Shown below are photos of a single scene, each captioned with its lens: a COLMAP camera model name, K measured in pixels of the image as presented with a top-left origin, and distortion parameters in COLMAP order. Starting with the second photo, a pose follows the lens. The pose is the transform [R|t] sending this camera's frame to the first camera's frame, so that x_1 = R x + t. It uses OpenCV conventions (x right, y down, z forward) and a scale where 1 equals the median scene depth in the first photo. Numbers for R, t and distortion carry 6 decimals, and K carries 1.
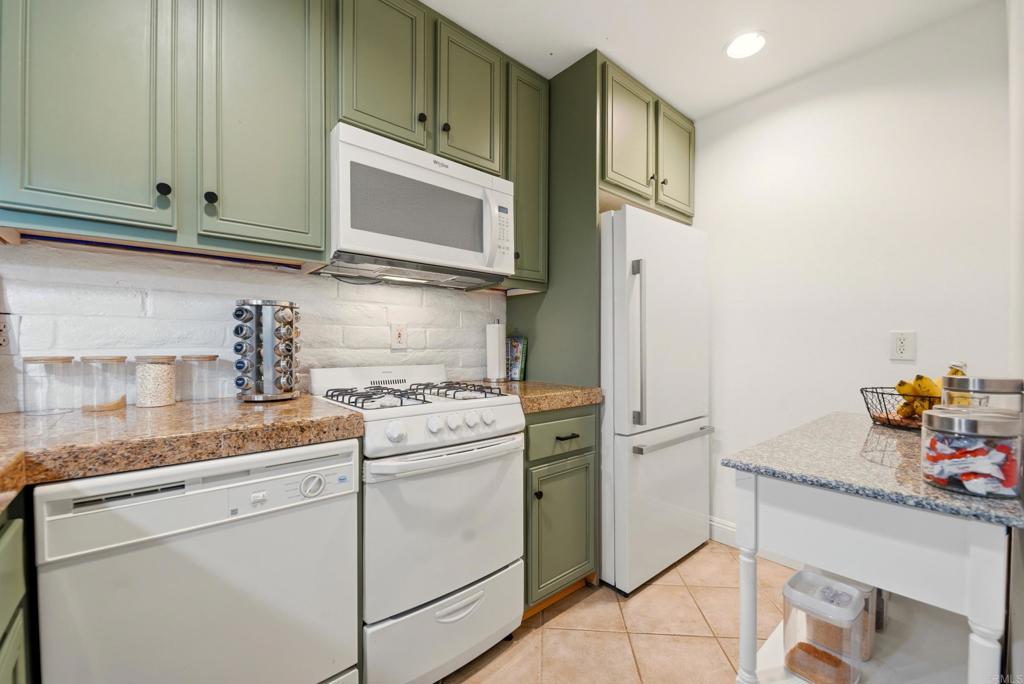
lens RADIAL K [[413.3, 0, 509.4], [0, 413.3, 343.3], [0, 0, 1]] dist [-0.000257, -0.000874]
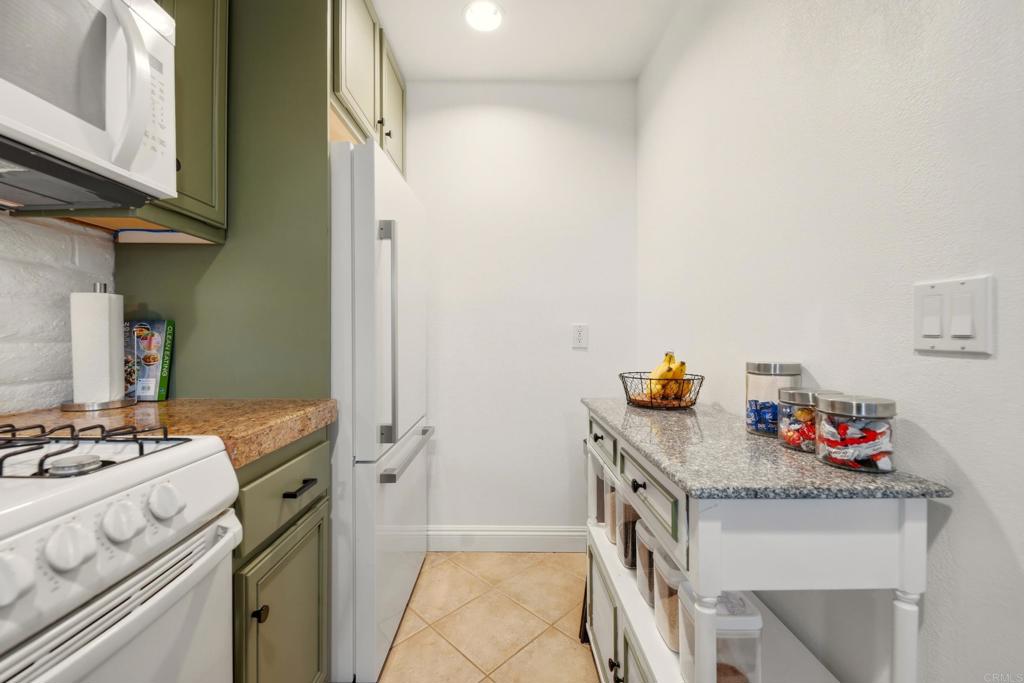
lens RADIAL K [[418.5, 0, 511.8], [0, 418.5, 333.6], [0, 0, 1]] dist [0.019780, -0.014880]
pose [[0.641354, 0.004883, 0.767229, -0.121898], [-0.004385, 0.999987, -0.002699, 0.002020], [-0.767232, -0.001633, 0.641367, 0.341901]]
